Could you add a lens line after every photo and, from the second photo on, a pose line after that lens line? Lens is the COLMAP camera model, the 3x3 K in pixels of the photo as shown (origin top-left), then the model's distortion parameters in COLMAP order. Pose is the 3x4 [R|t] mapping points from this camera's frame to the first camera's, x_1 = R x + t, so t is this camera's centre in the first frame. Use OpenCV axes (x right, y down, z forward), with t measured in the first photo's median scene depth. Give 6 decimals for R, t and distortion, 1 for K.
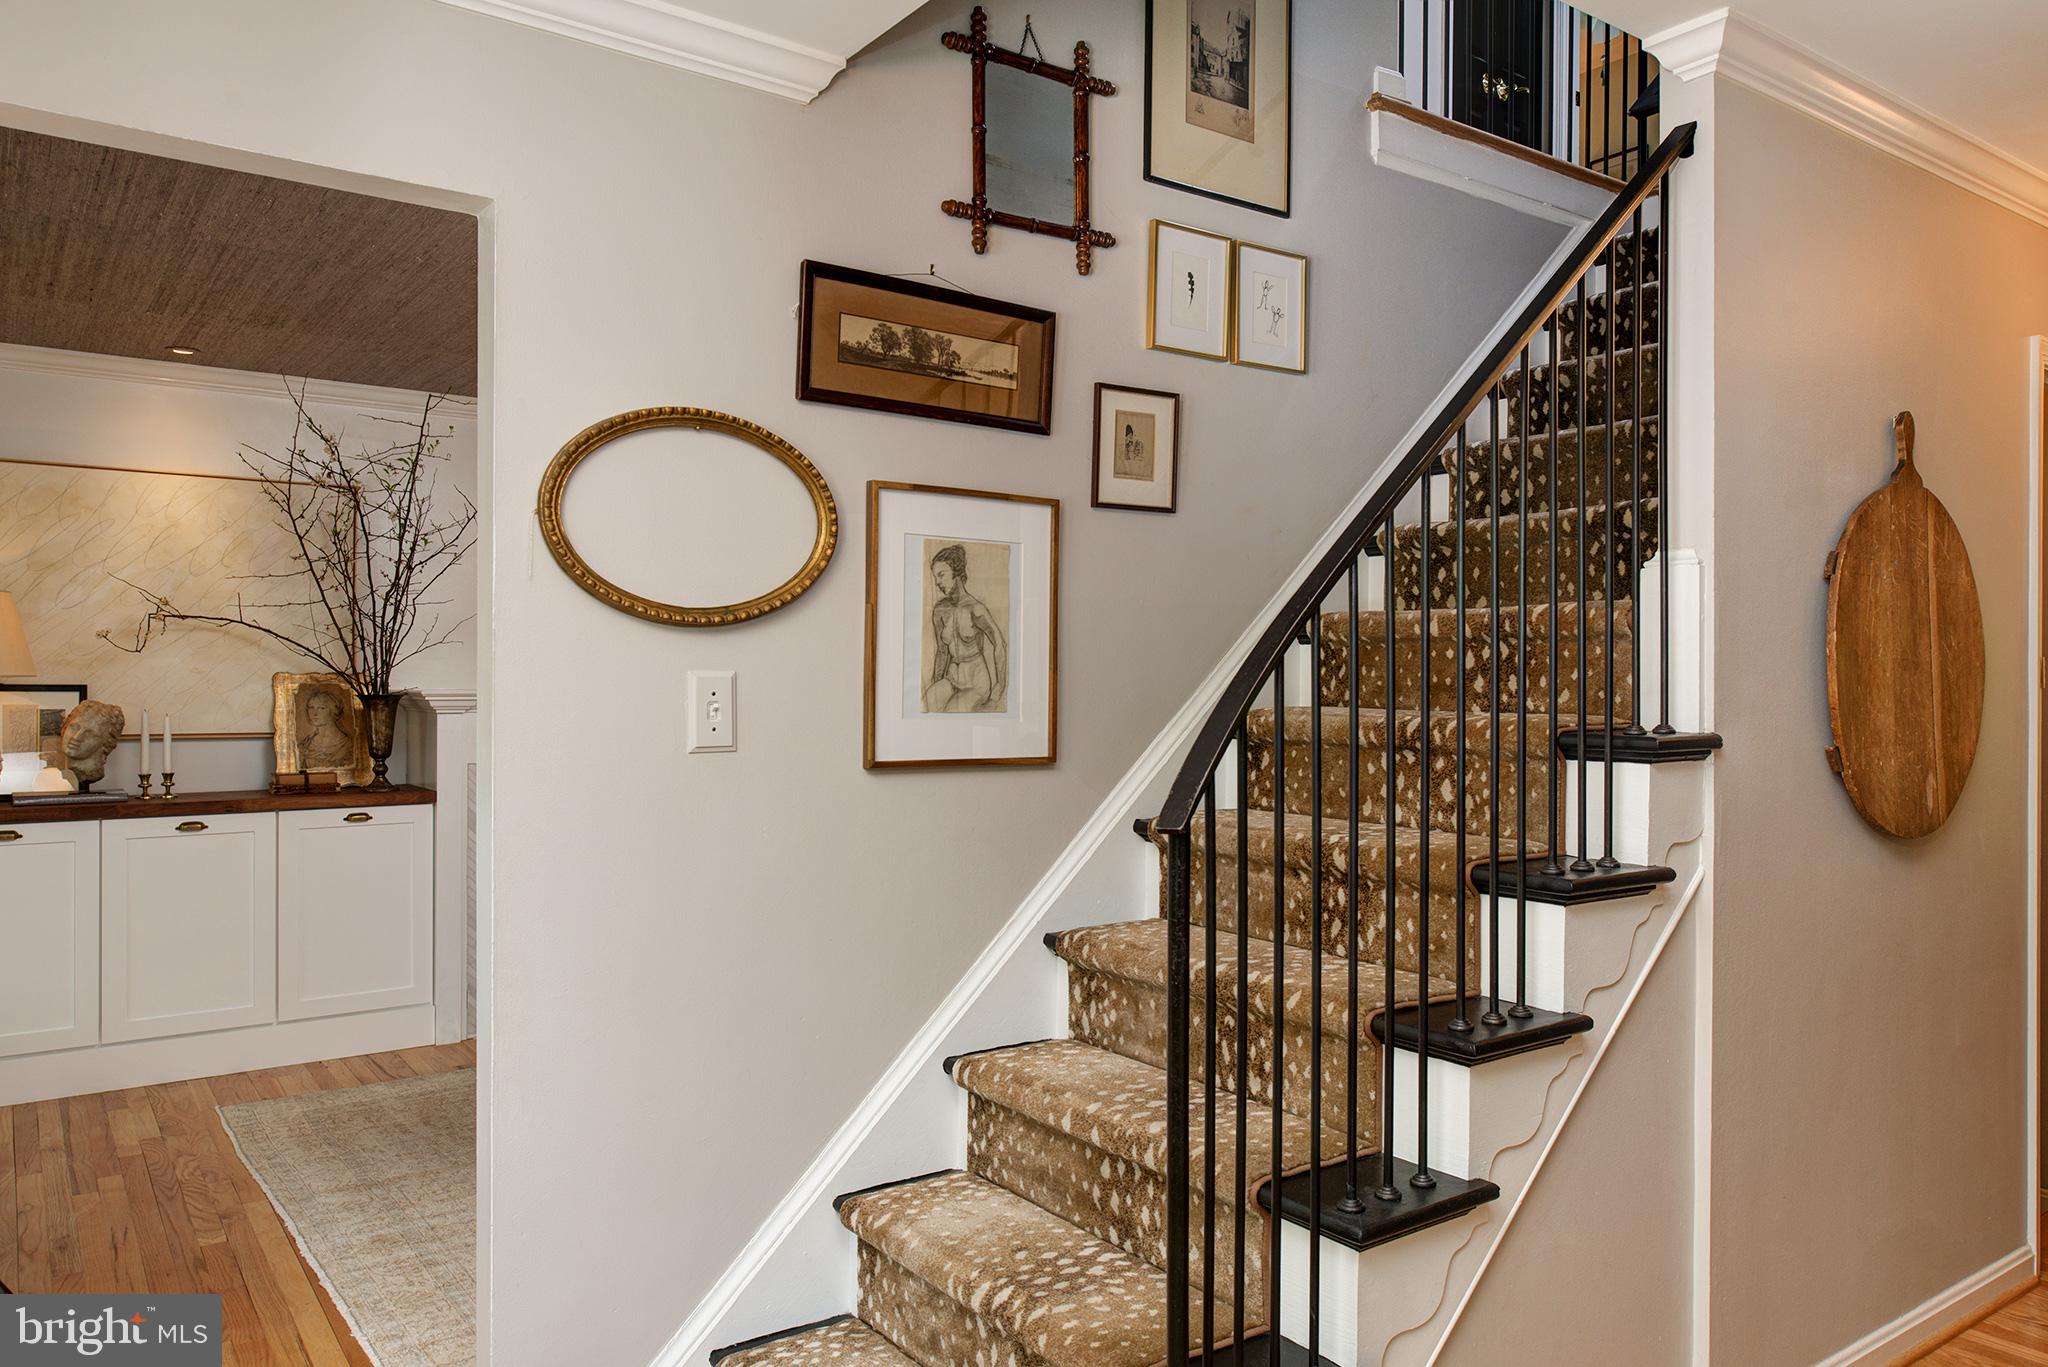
lens RADIAL K [[1424.9, 0, 1013.9], [0, 1424.9, 687.1], [0, 0, 1]] dist [0.022724, -0.003662]
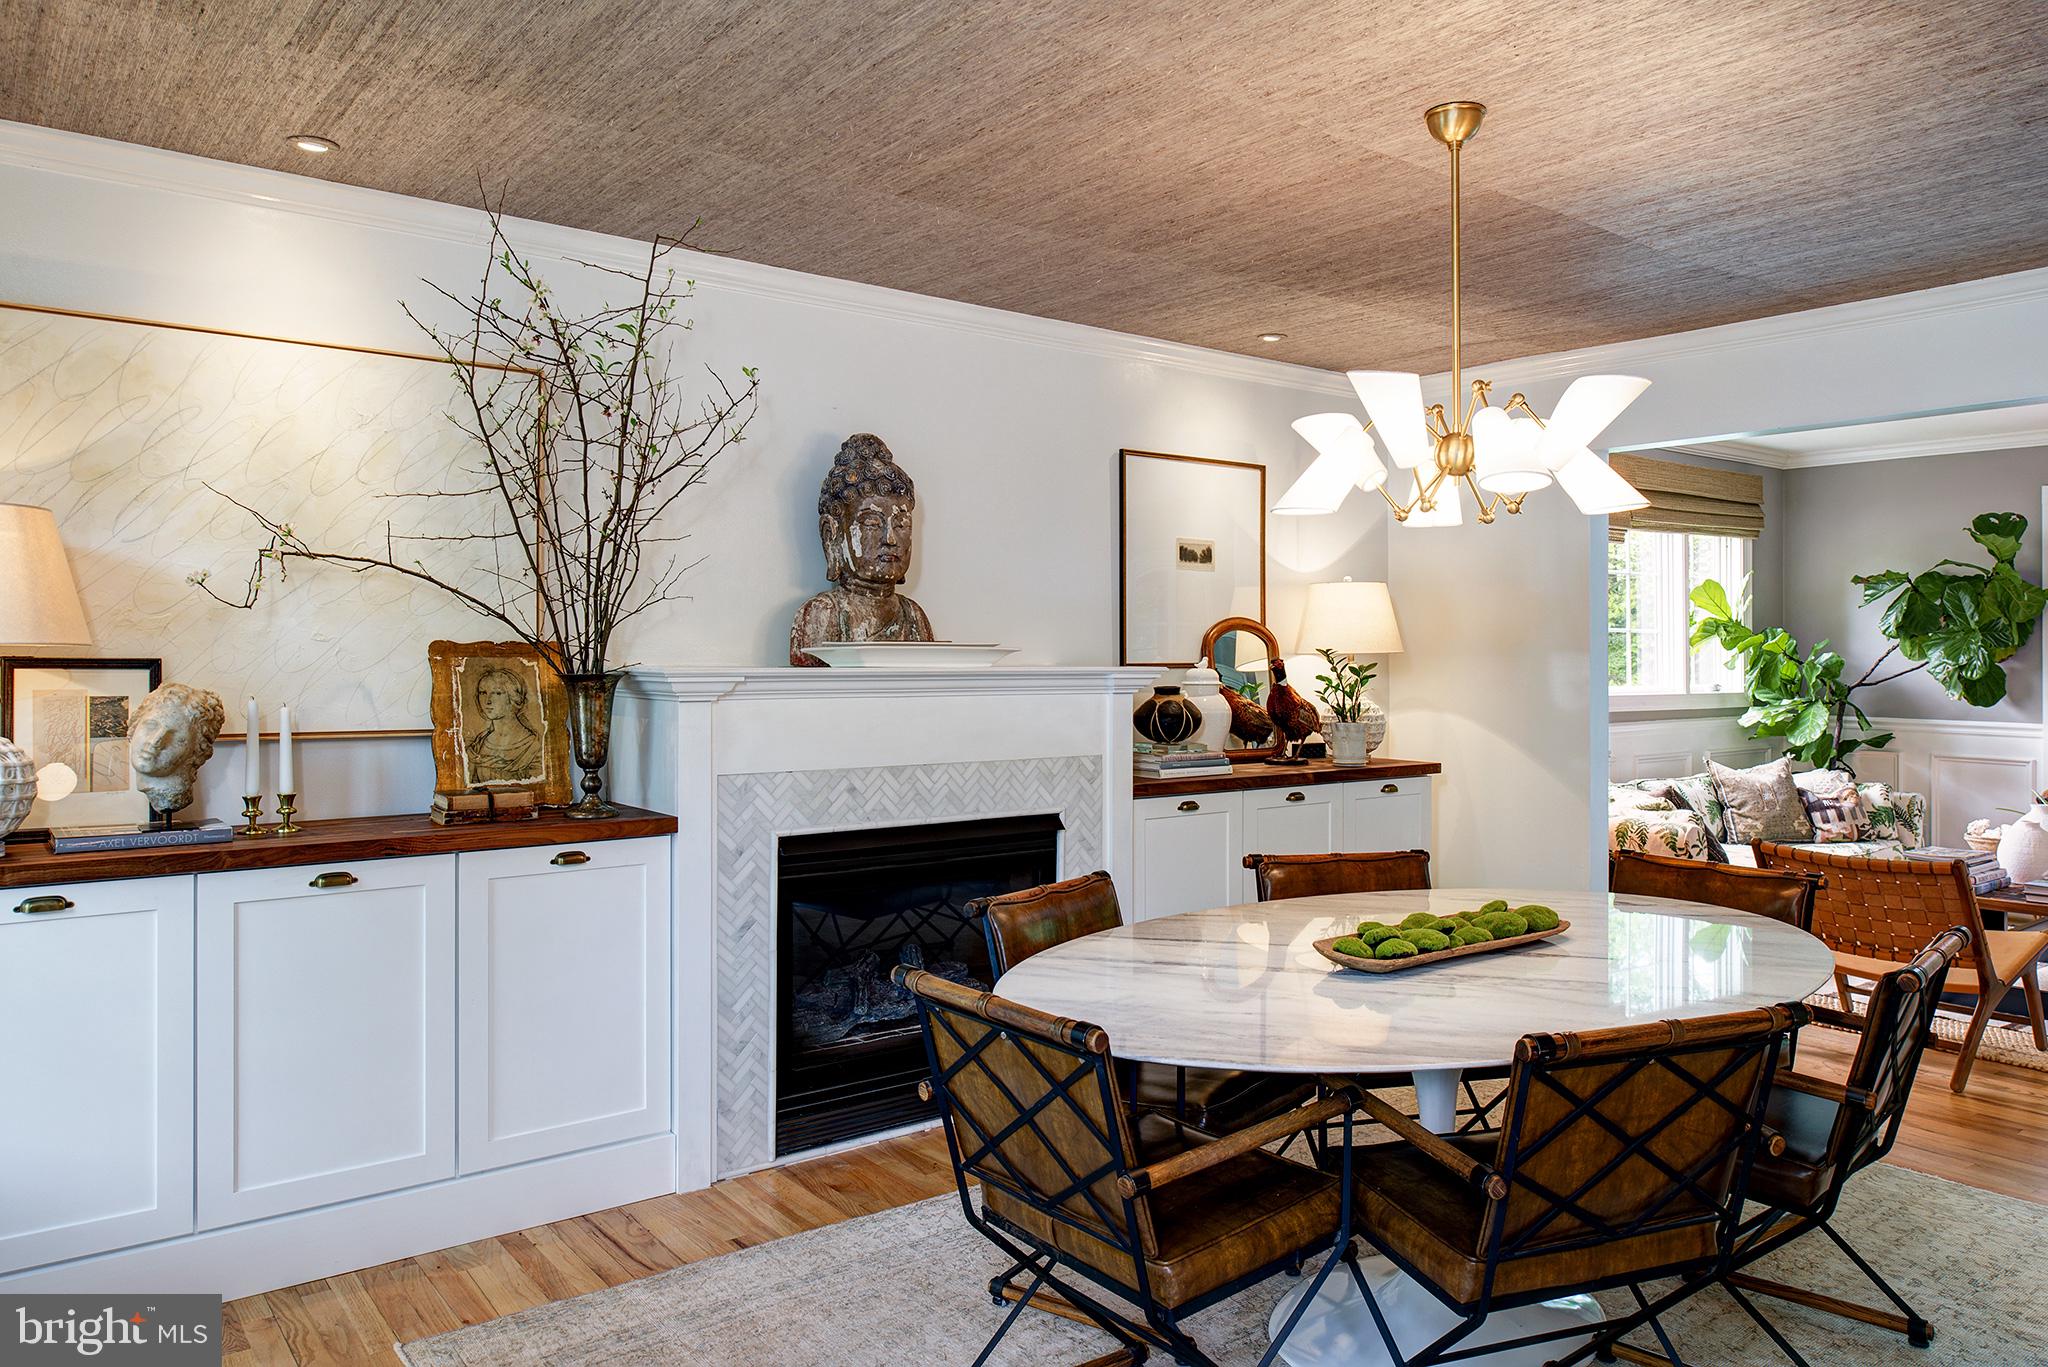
lens RADIAL K [[1424.9, 0, 1033.4], [0, 1424.9, 665.5], [0, 0, 1]] dist [0.022724, -0.003662]
pose [[0.999513, 0.002652, 0.031085, -0.268294], [-0.002801, 0.999985, 0.004759, -0.002672], [-0.031072, -0.004844, 0.999505, 0.334594]]
